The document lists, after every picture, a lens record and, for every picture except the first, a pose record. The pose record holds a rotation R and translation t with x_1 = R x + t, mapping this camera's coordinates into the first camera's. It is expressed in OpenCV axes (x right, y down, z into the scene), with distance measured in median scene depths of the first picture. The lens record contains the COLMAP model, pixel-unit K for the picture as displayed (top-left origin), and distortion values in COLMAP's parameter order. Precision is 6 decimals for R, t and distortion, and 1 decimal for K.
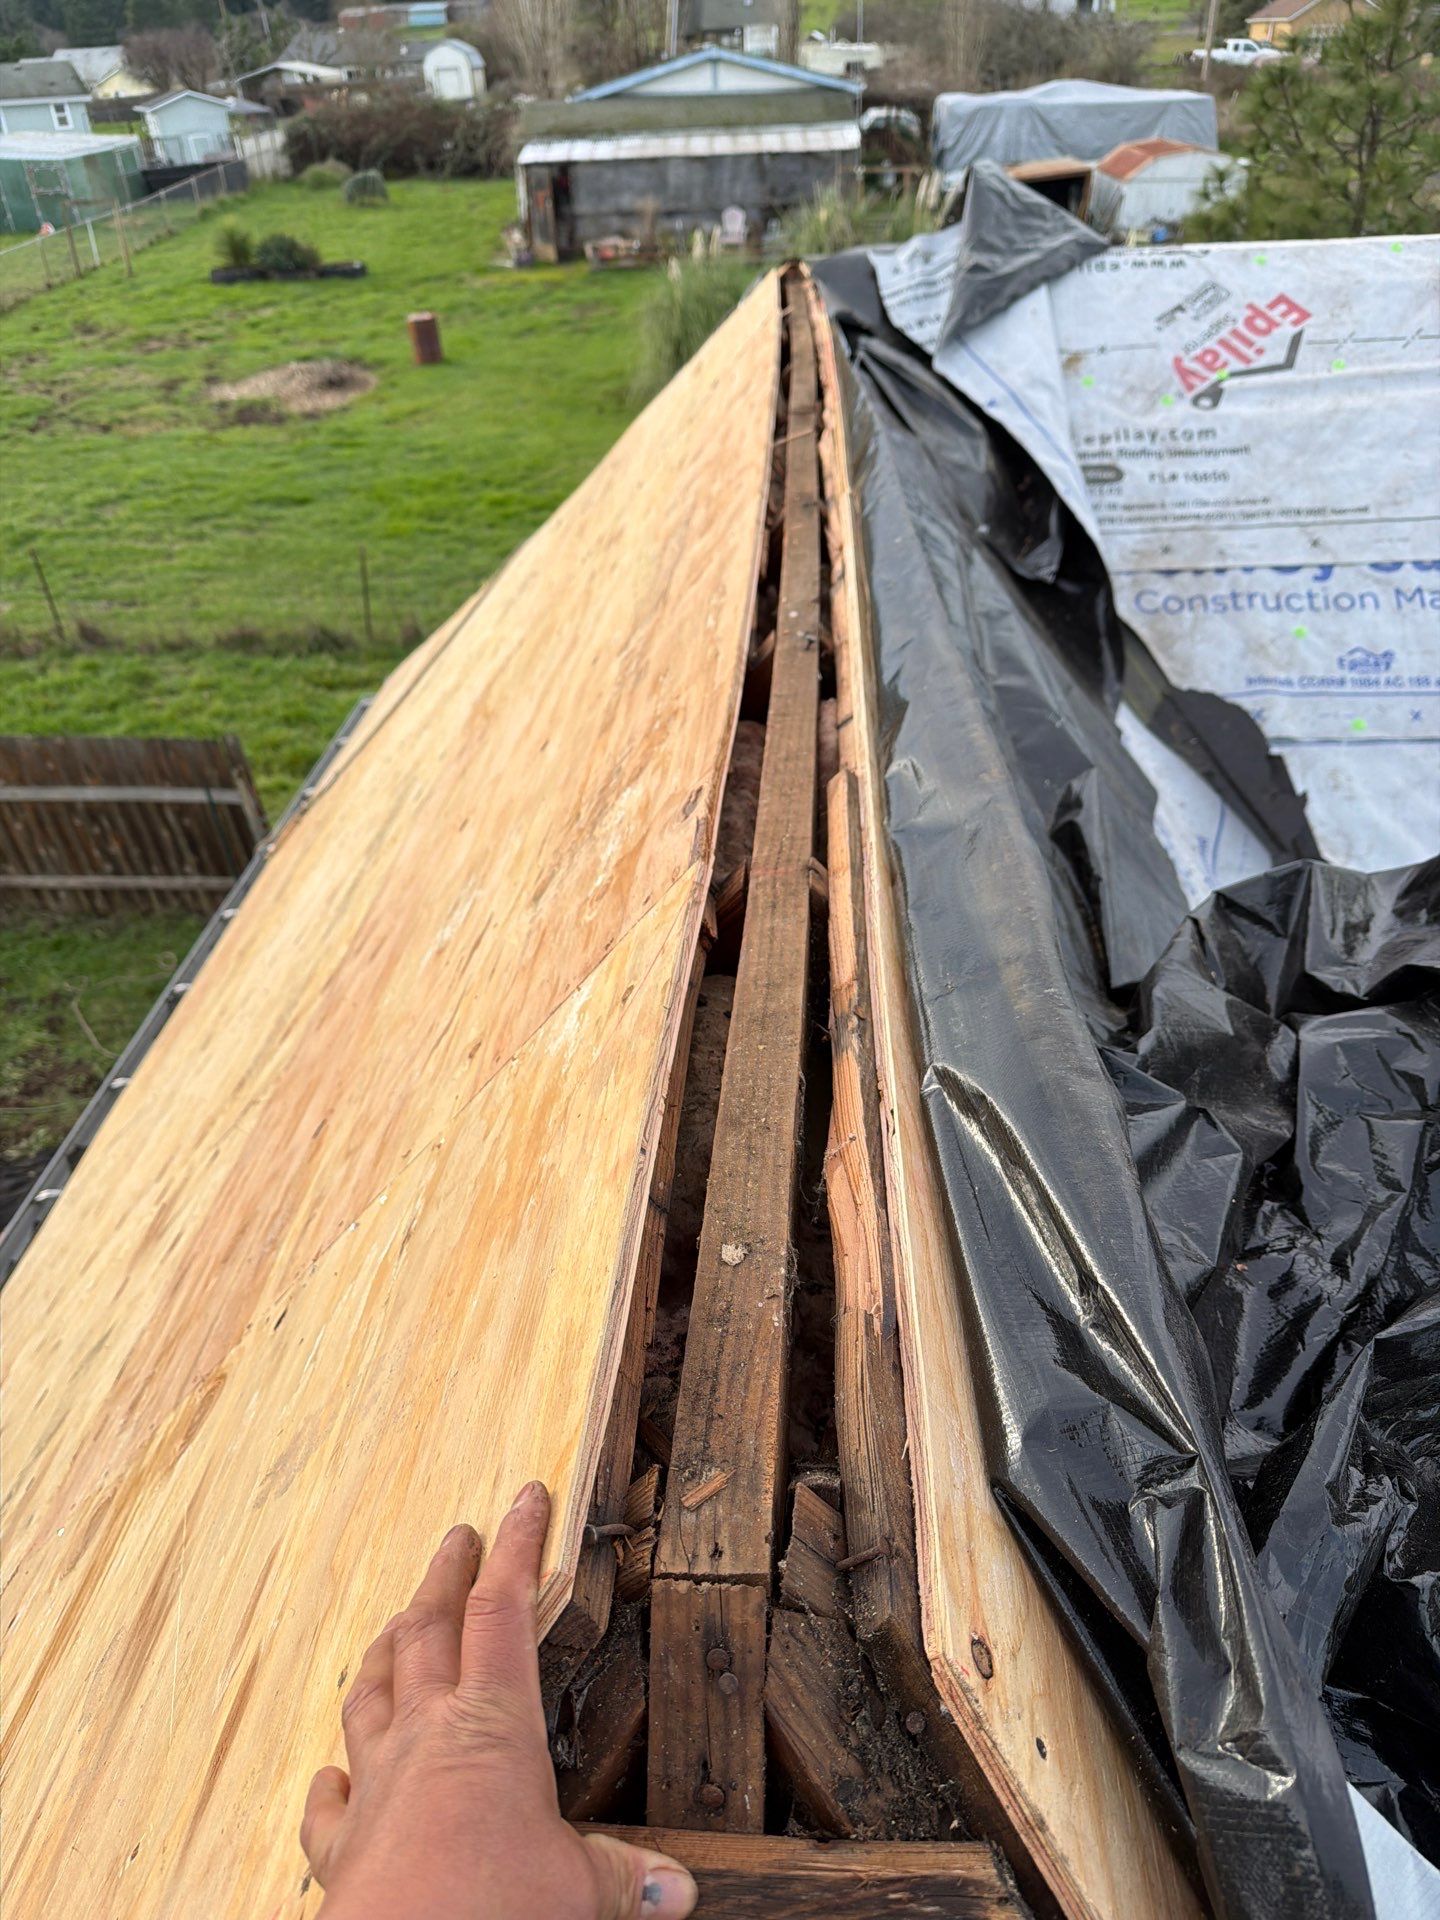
lens RADIAL K [[1383.8, 0, 715.8], [0, 1383.8, 959.9], [0, 0, 1]] dist [0.006600, -0.001994]
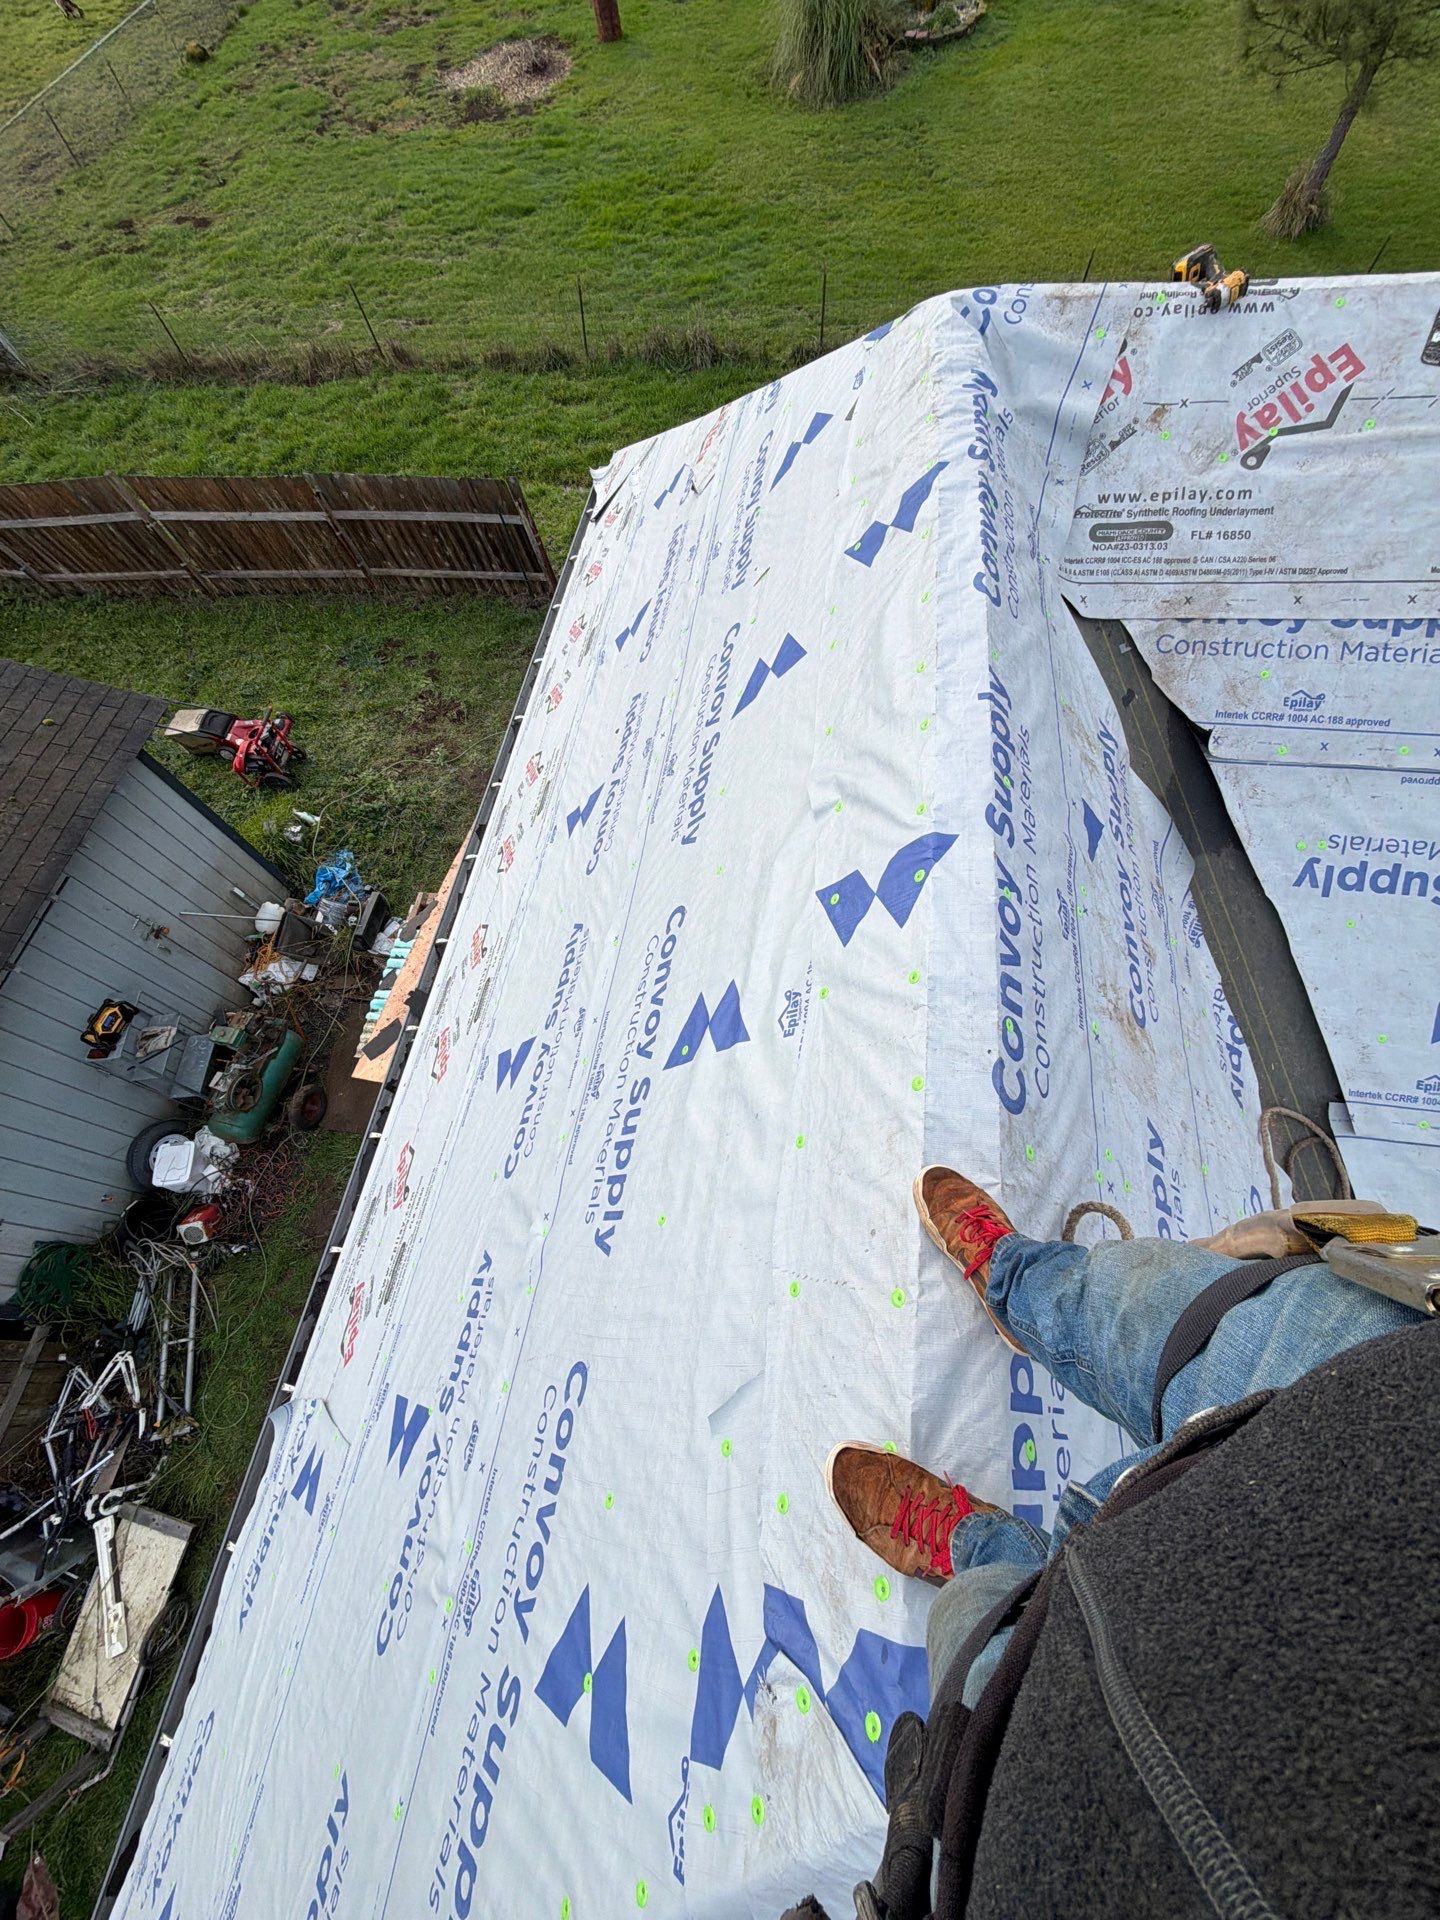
lens RADIAL K [[765.9, 0, 719.9], [0, 765.9, 962.5], [0, 0, 1]] dist [0.009759, -0.000216]
pose [[0.995437, 0.054443, -0.078361, -0.074961], [-0.009960, 0.876042, 0.482131, -0.319841], [0.094896, -0.479151, 0.872588, 0.056835]]
